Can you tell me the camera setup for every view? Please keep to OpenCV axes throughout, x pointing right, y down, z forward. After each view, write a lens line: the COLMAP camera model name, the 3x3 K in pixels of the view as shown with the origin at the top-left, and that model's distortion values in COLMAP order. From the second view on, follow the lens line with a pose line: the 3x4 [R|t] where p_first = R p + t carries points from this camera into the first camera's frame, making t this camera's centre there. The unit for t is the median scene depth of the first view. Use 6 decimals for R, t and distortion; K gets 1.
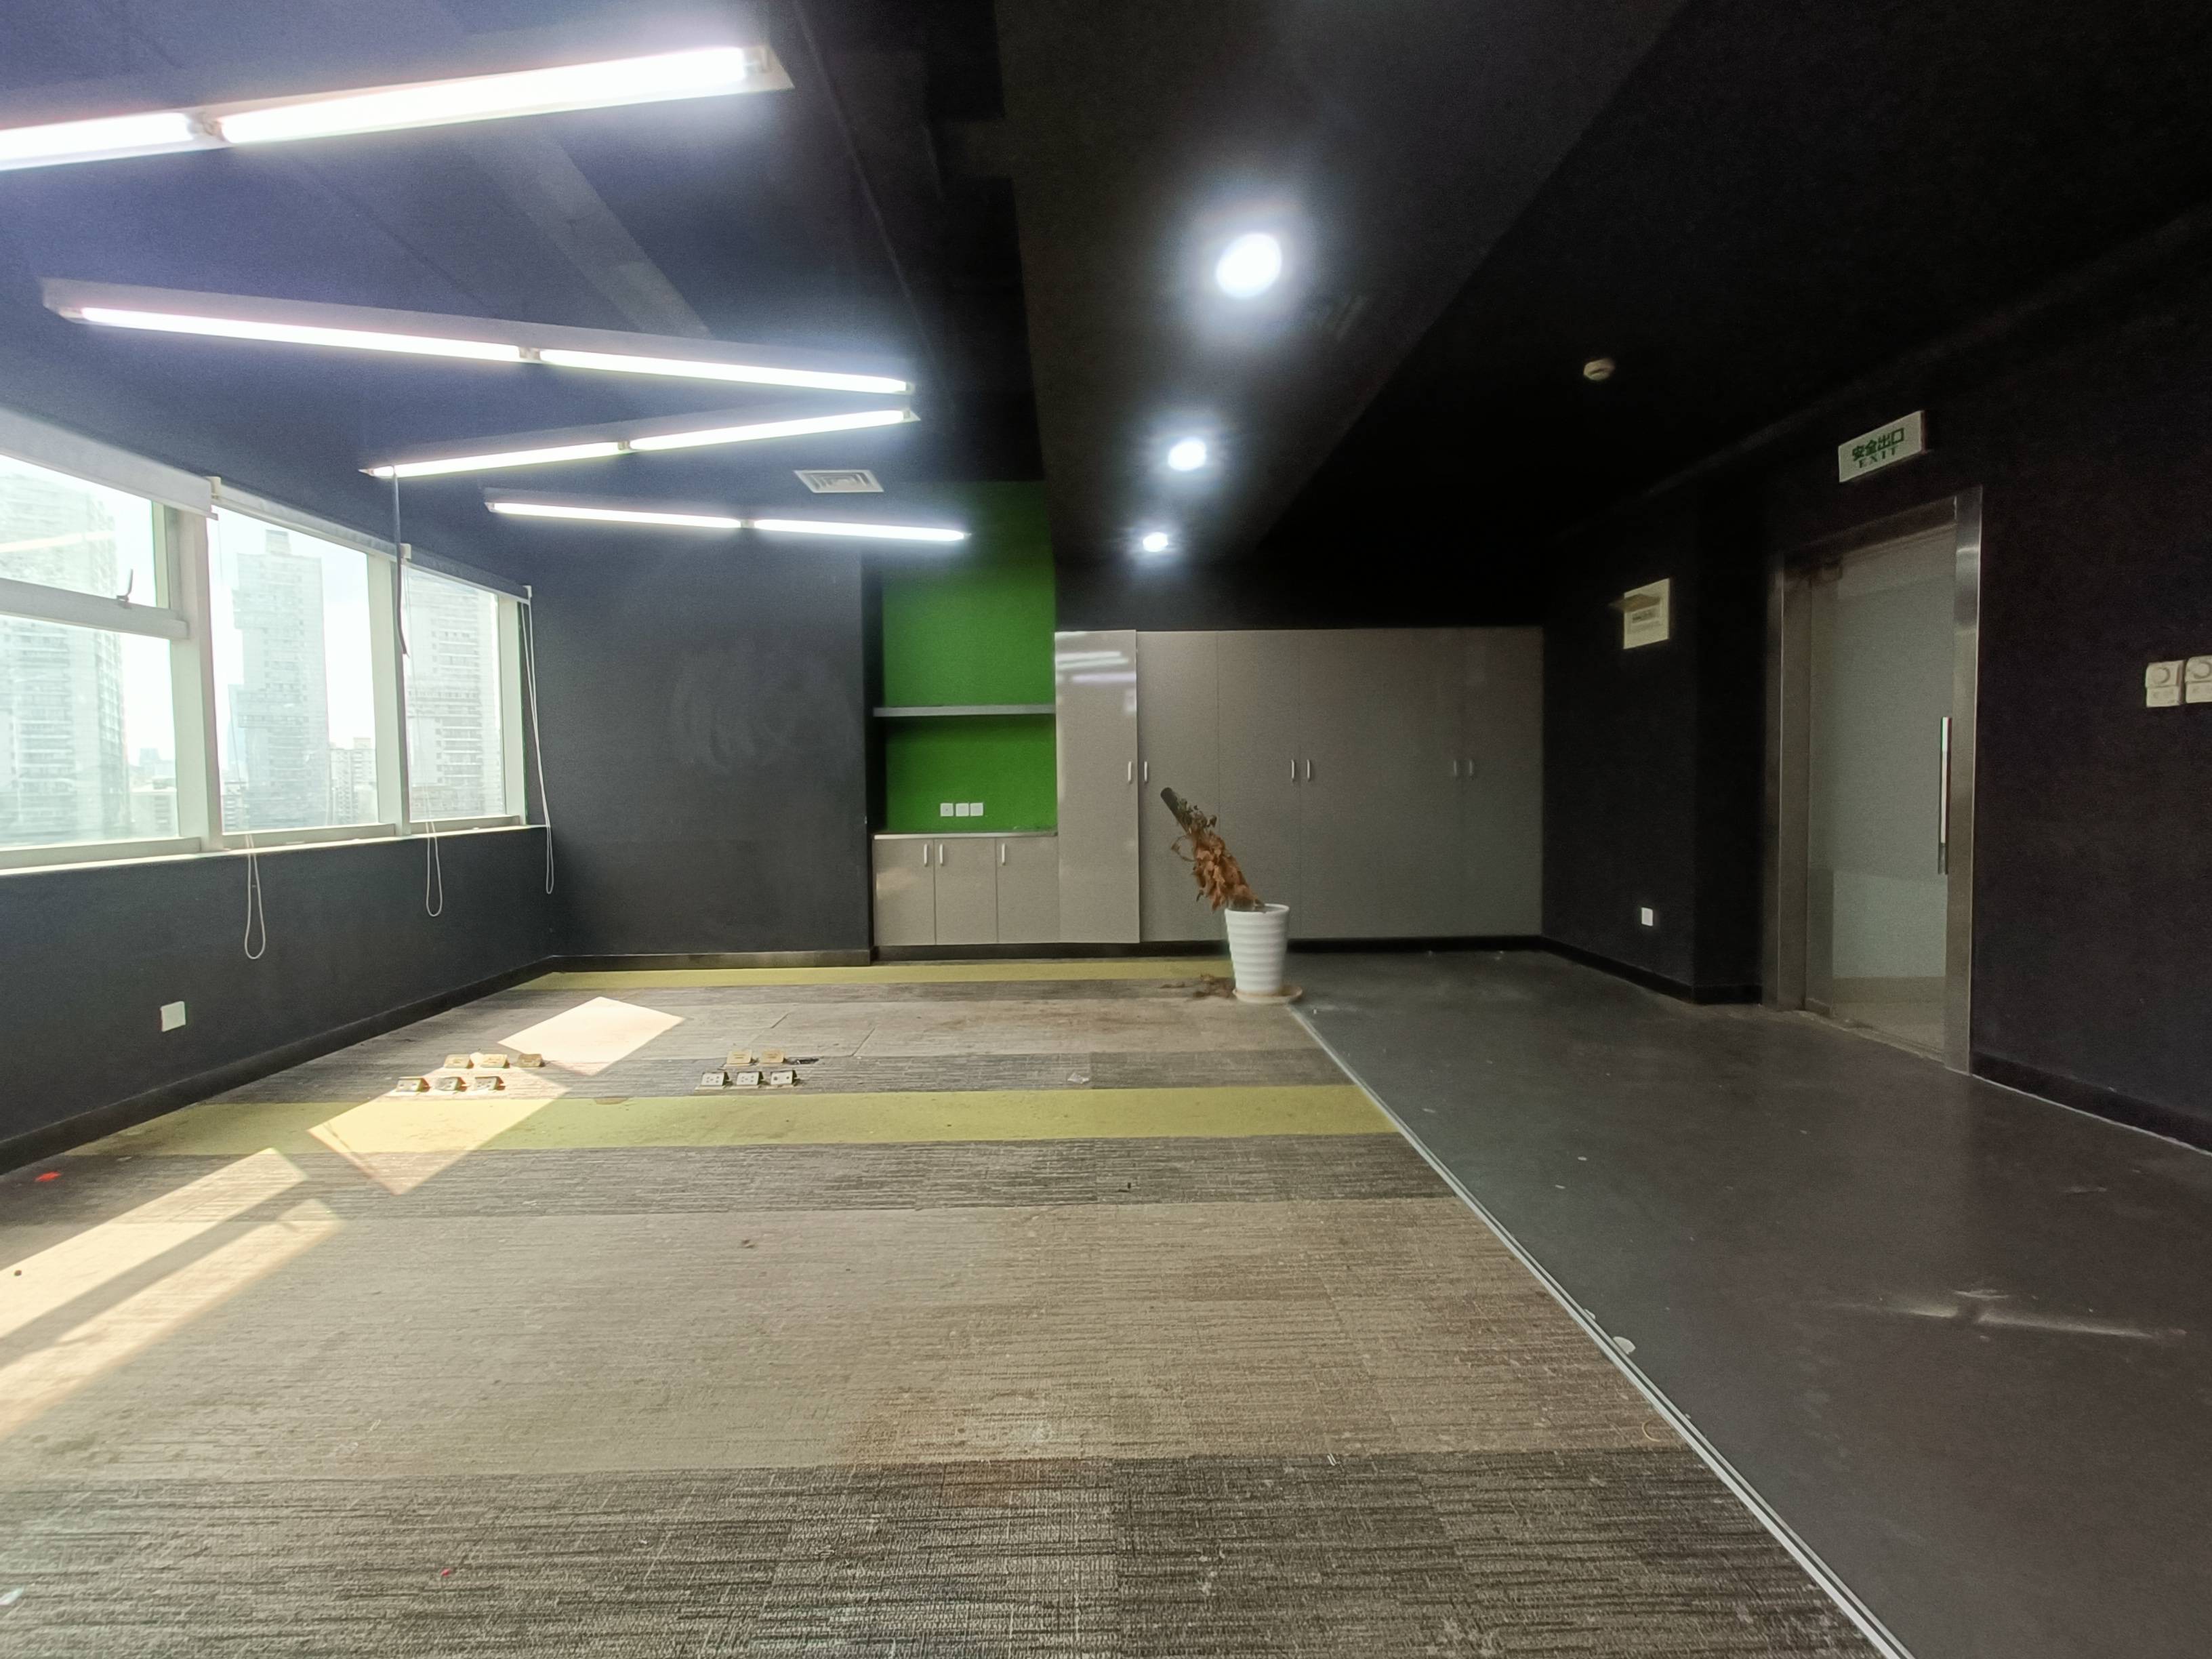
lens RADIAL K [[895.9, 0, 1090.3], [0, 895.9, 796.8], [0, 0, 1]] dist [-0.008736, -0.000261]
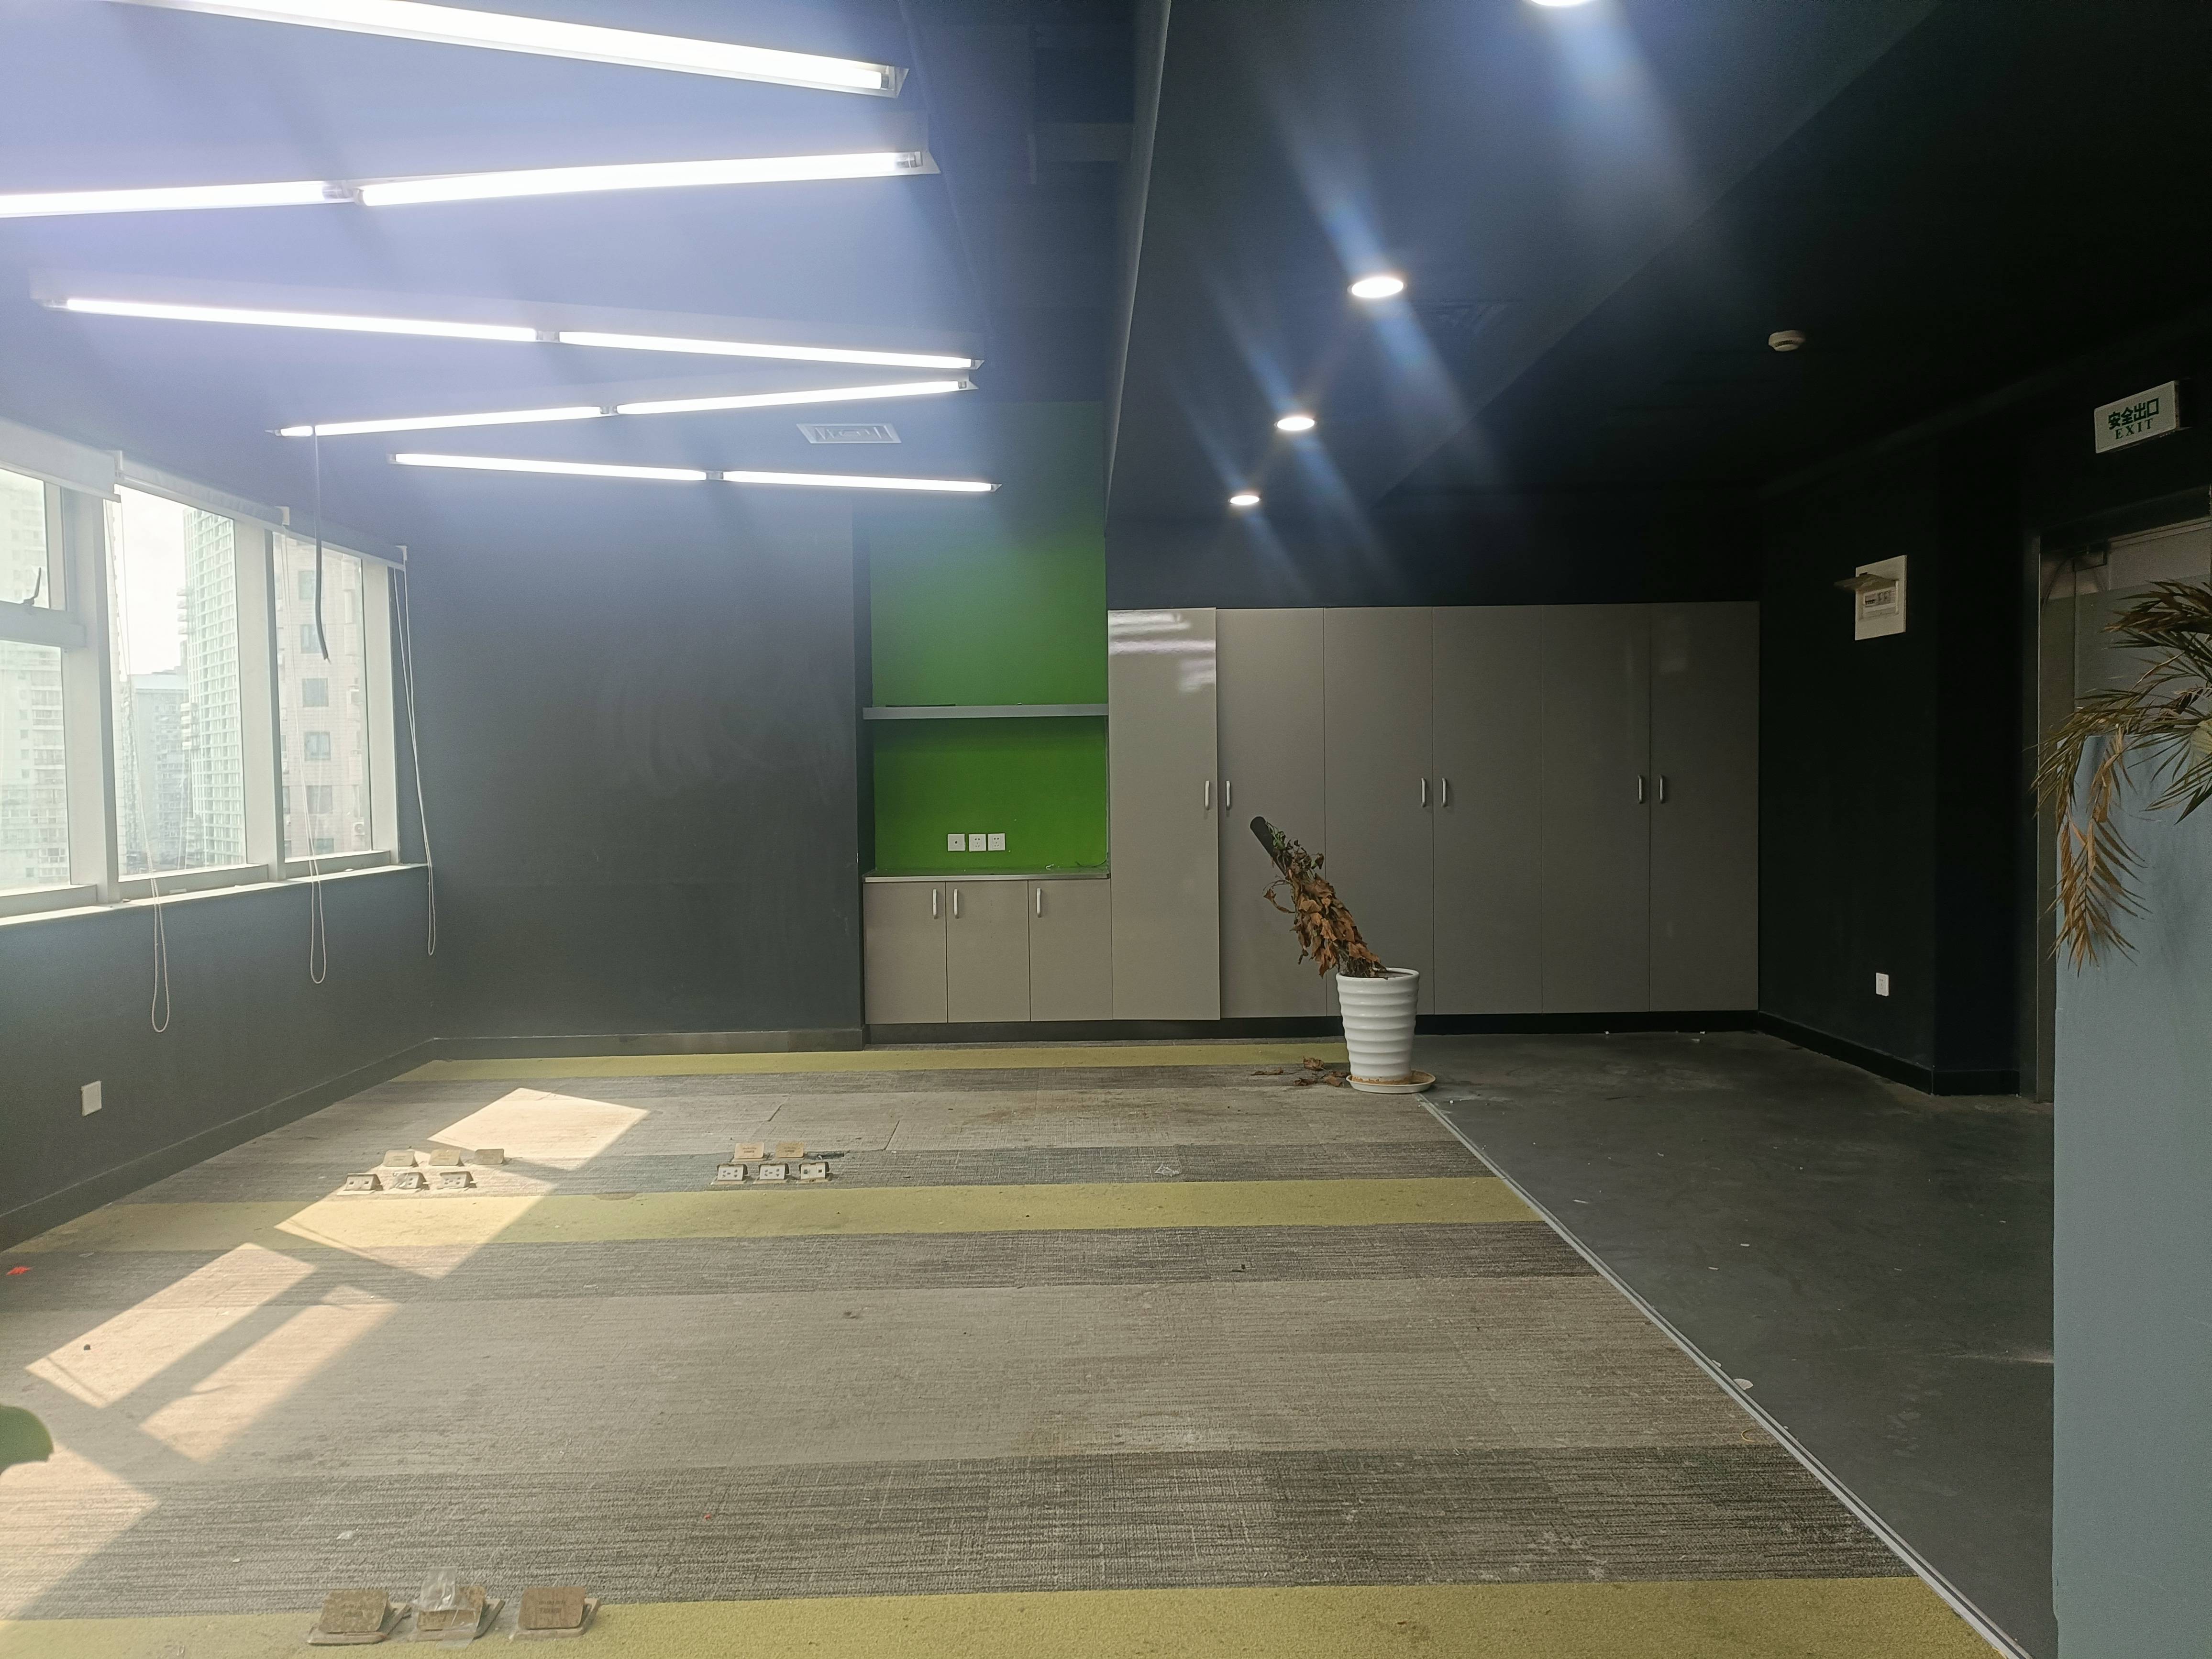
lens RADIAL K [[1449.7, 0, 1106.0], [0, 1449.7, 829.5], [0, 0, 1]] dist [0.041134, -0.043233]
pose [[0.999976, 0.001683, 0.006654, -0.097434], [-0.001792, 0.999865, 0.016363, -0.034769], [-0.006625, -0.016375, 0.999844, -0.437046]]
